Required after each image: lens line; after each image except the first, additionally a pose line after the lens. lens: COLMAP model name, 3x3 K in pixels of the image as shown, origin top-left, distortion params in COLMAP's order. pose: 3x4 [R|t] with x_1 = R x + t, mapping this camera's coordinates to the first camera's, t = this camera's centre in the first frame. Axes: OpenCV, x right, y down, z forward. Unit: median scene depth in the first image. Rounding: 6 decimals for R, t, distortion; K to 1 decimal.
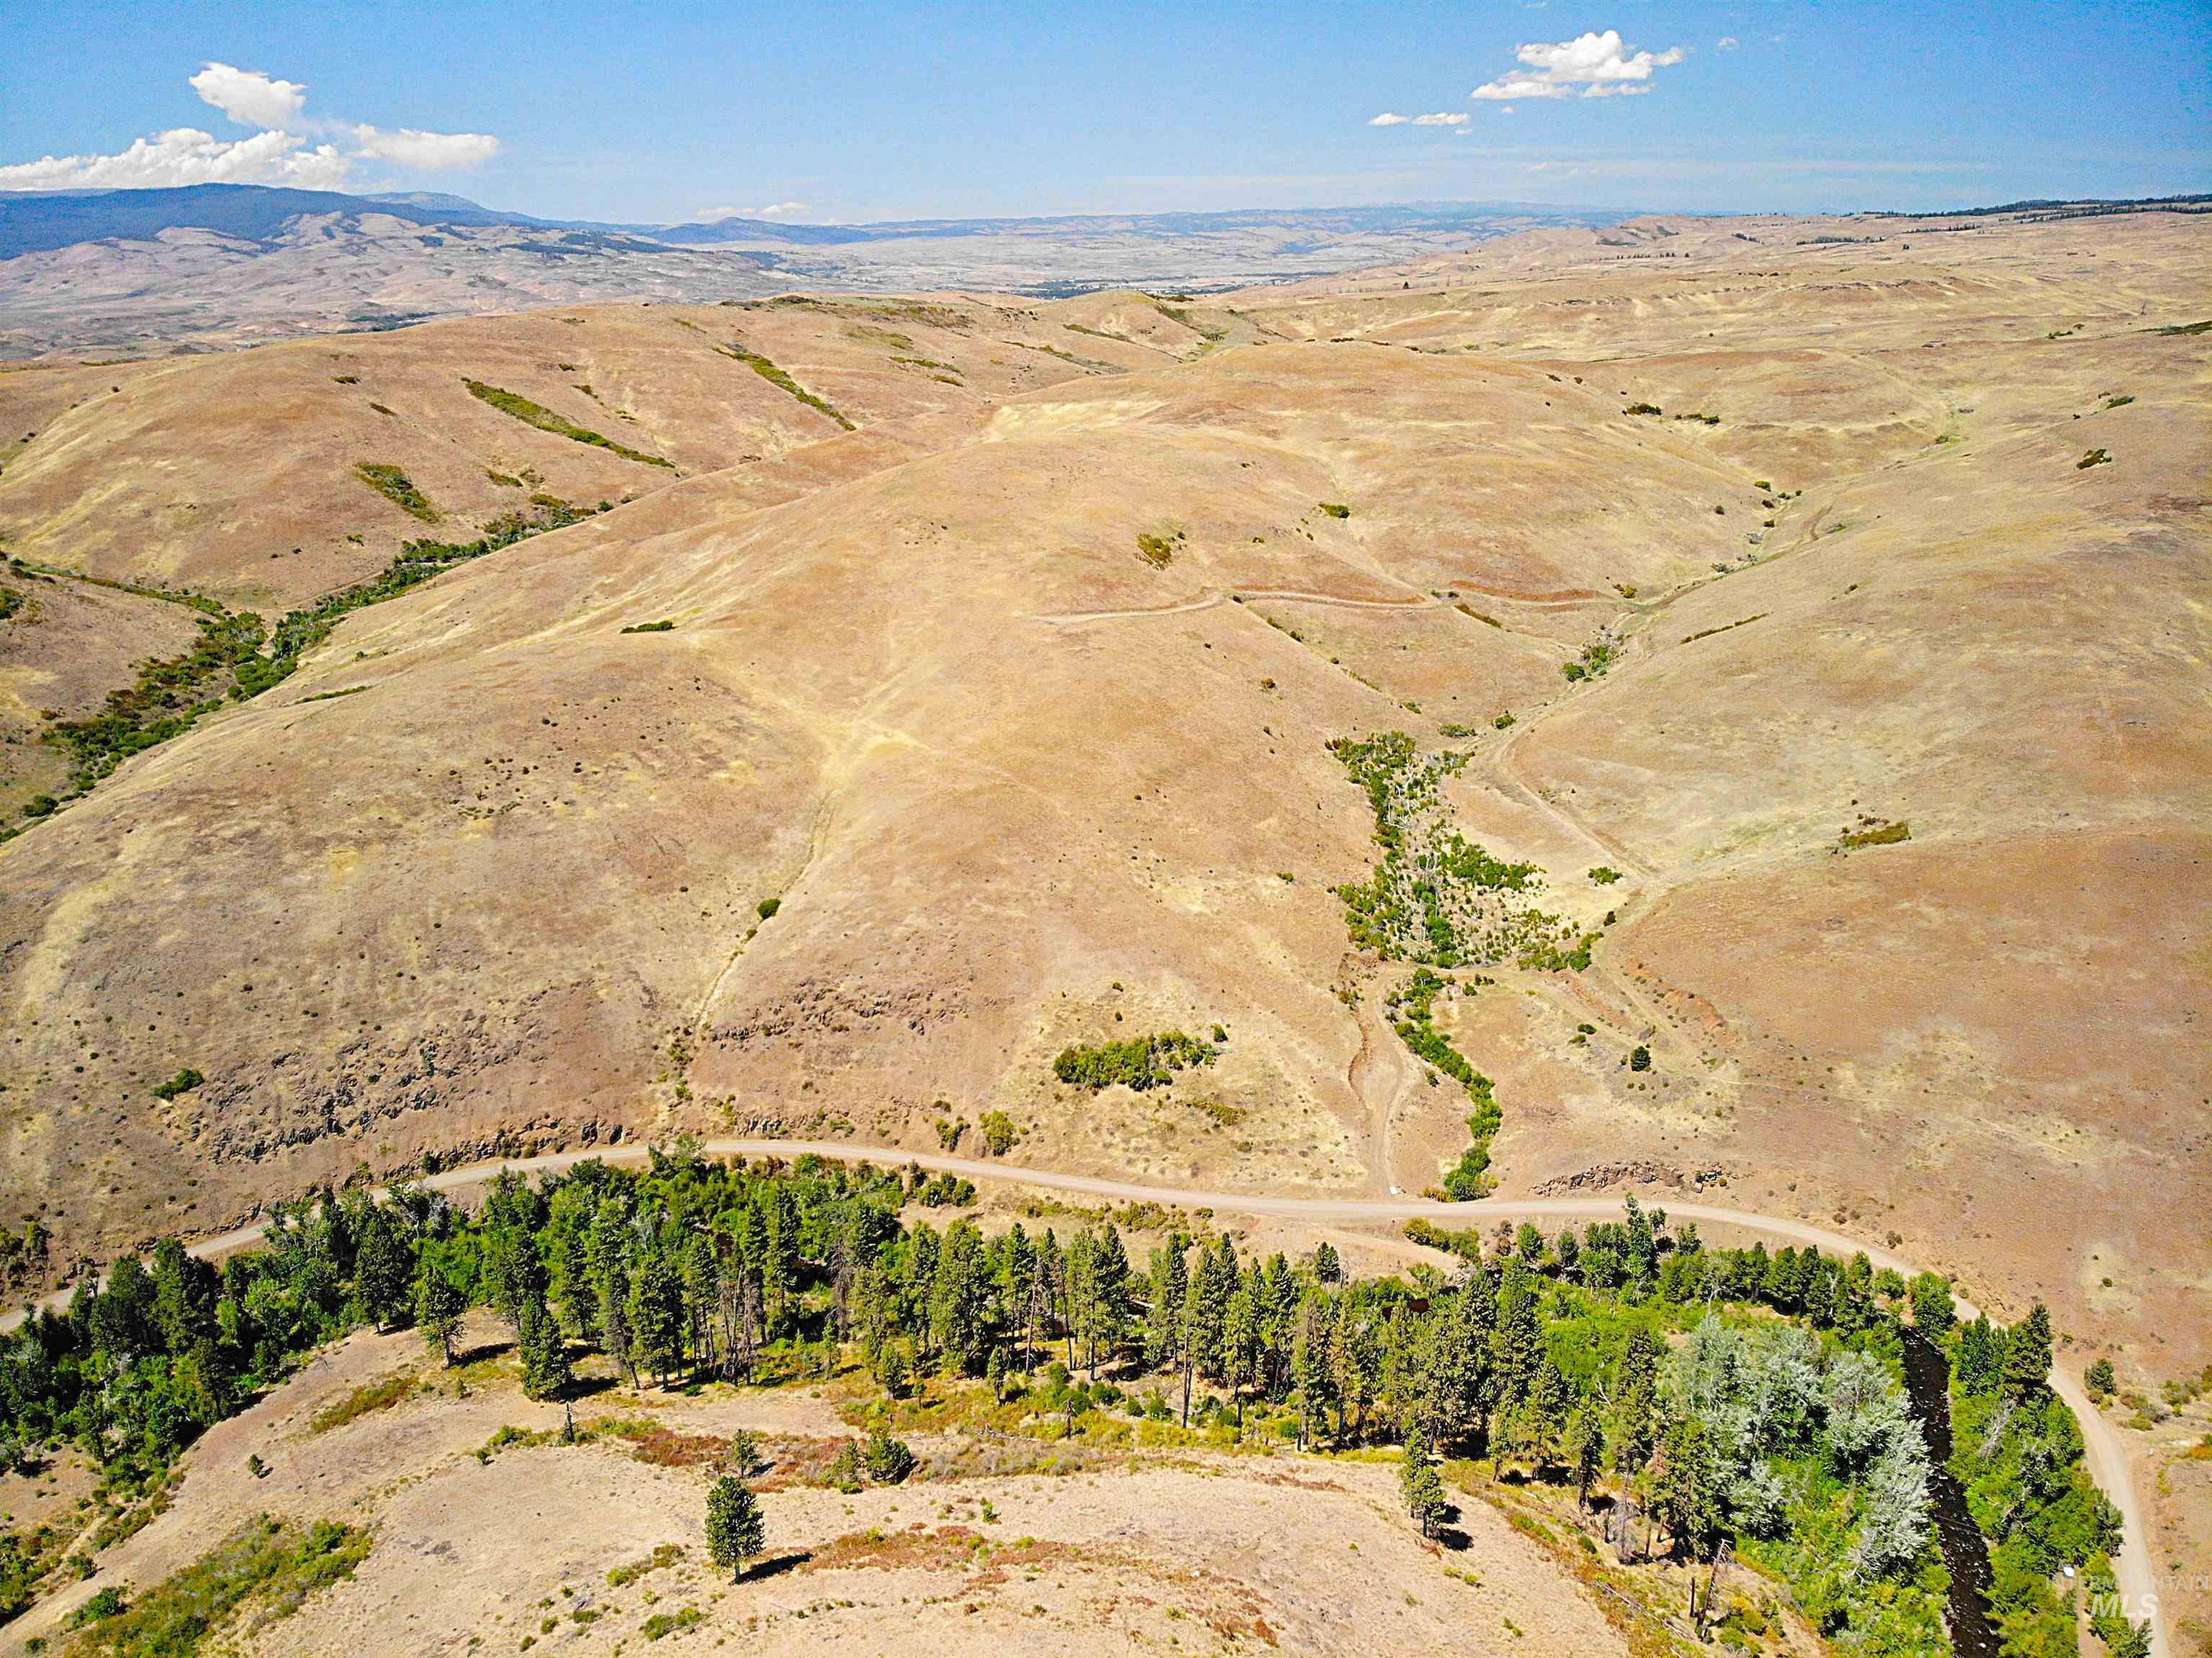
lens RADIAL K [[1619.1, 0, 1073.5], [0, 1619.1, 834.3], [0, 0, 1]] dist [0.060140, -0.169259]
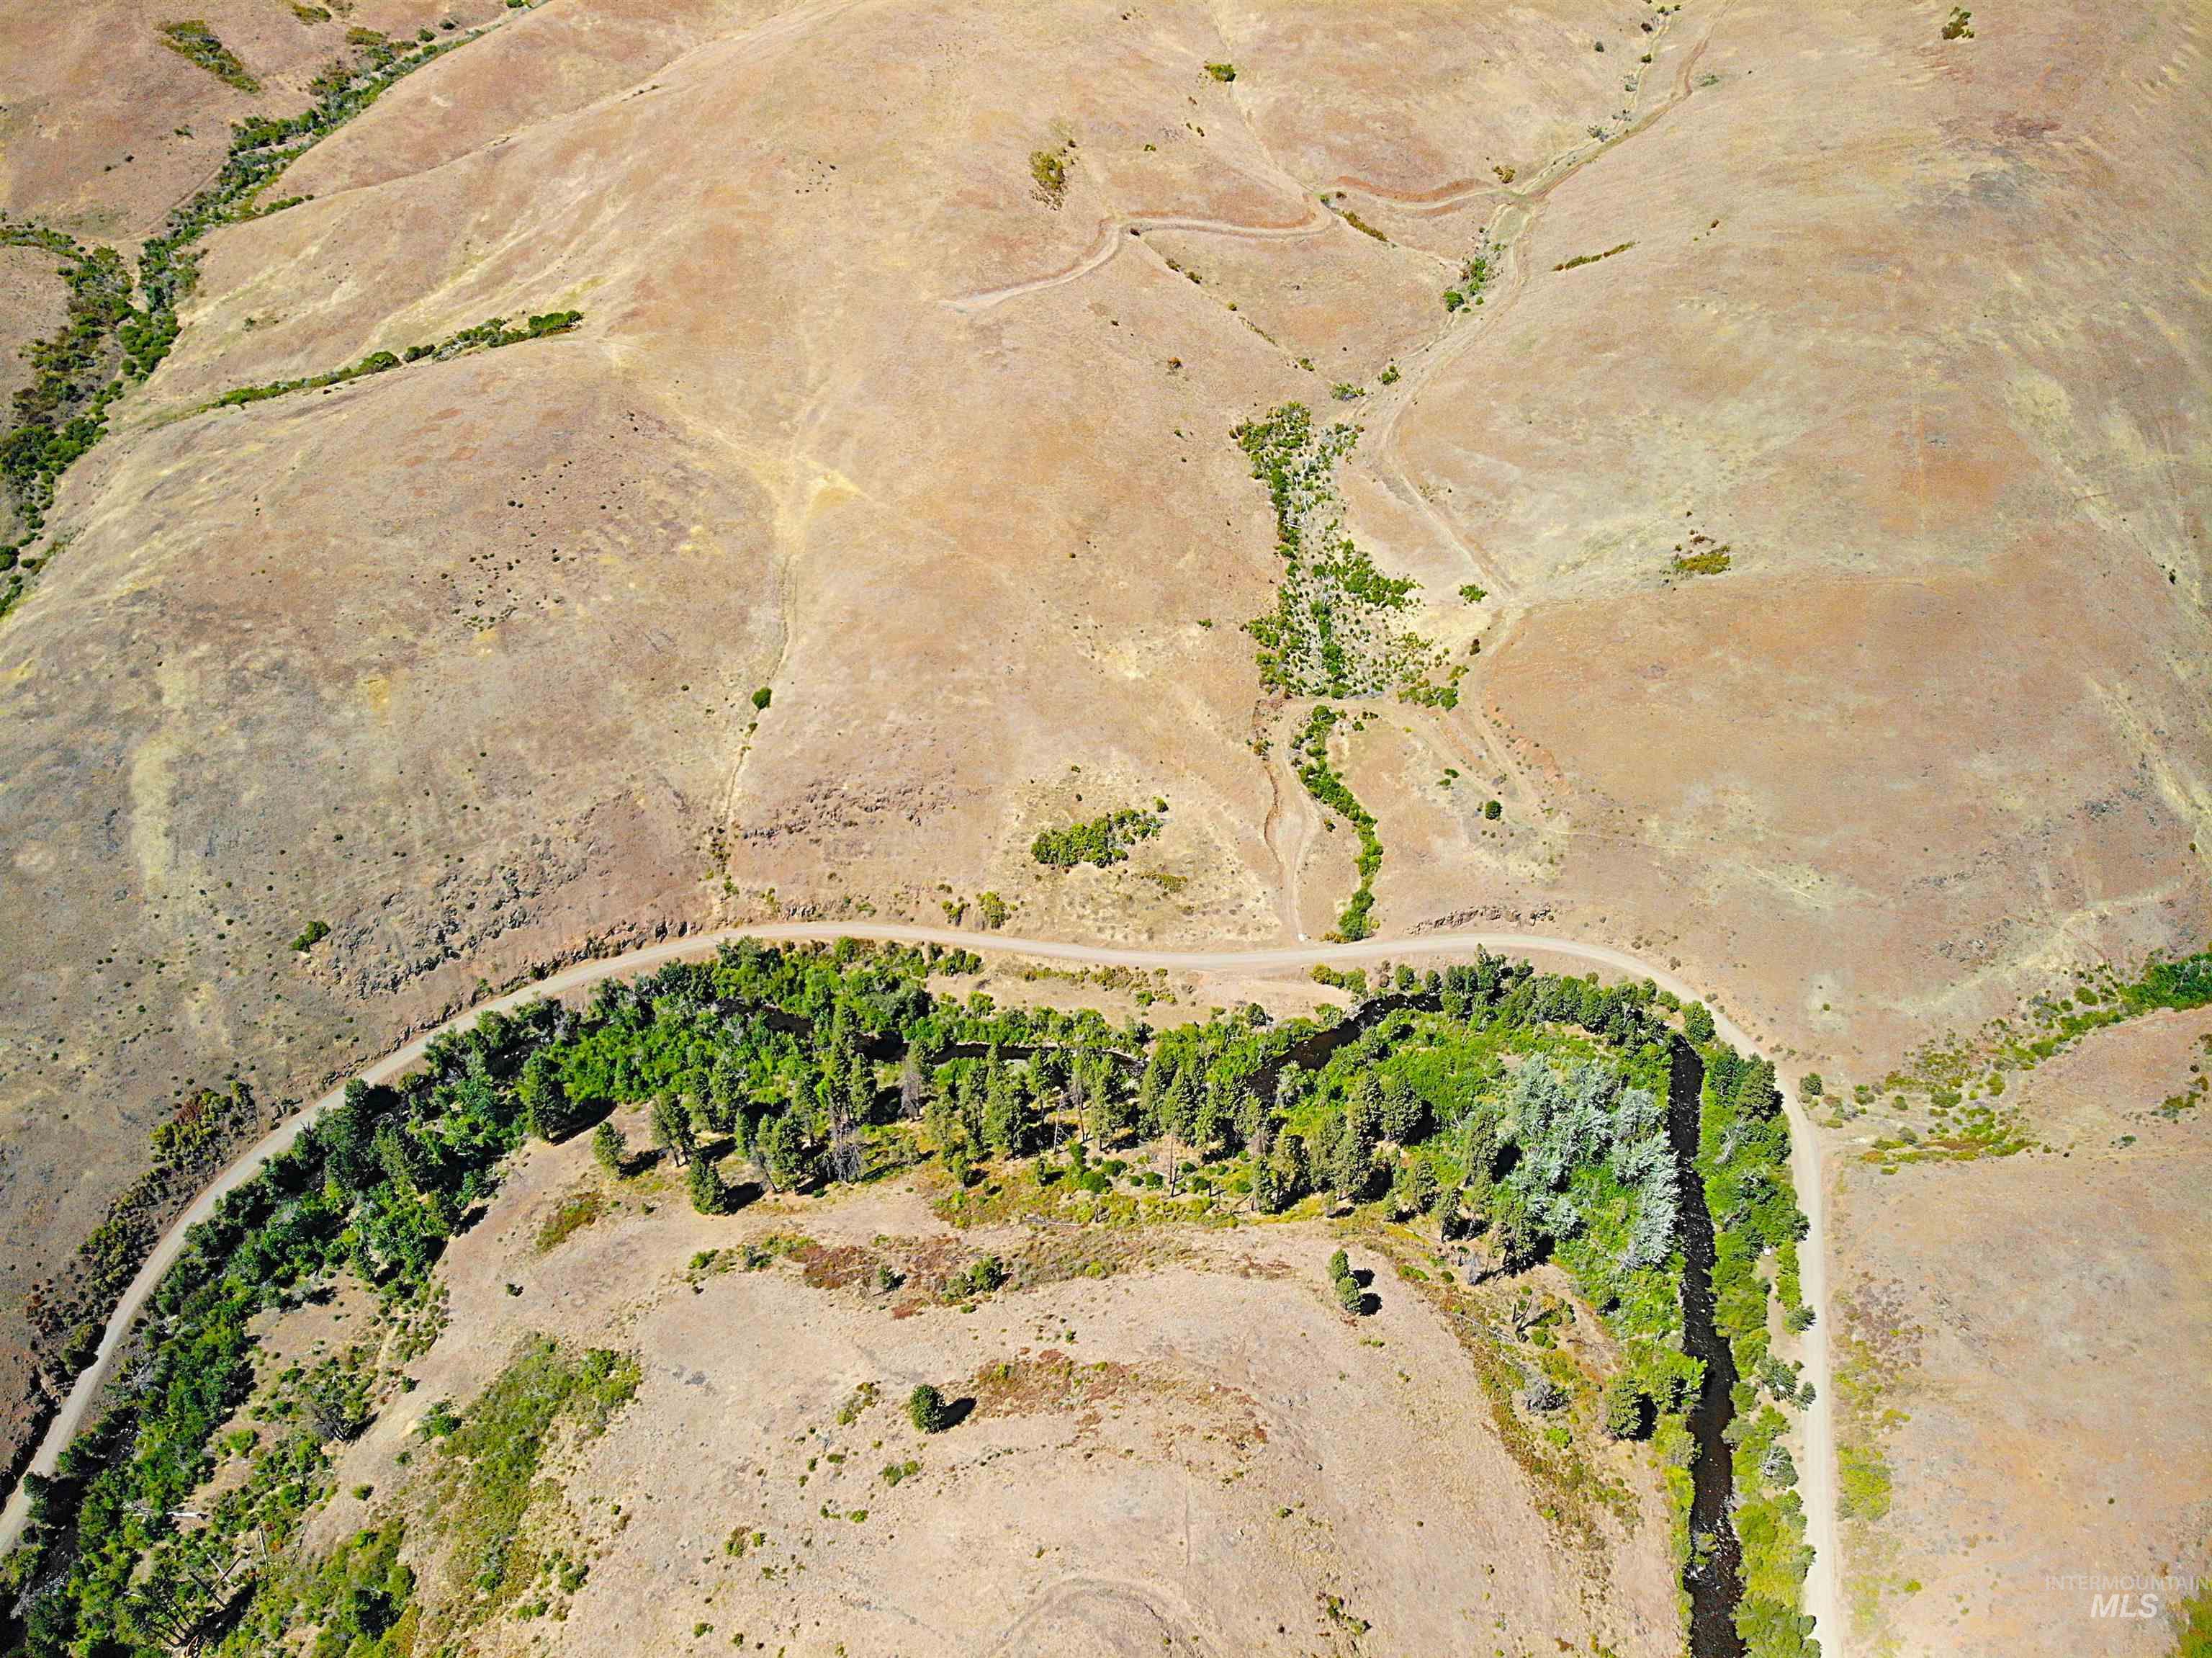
lens RADIAL K [[1619.1, 0, 1077.9], [0, 1619.1, 840.5], [0, 0, 1]] dist [0.060140, -0.169259]
pose [[0.993770, -0.083198, 0.074161, -0.059464], [0.045555, 0.910495, 0.411004, -0.322864], [-0.101718, -0.405065, 0.908612, -0.106304]]
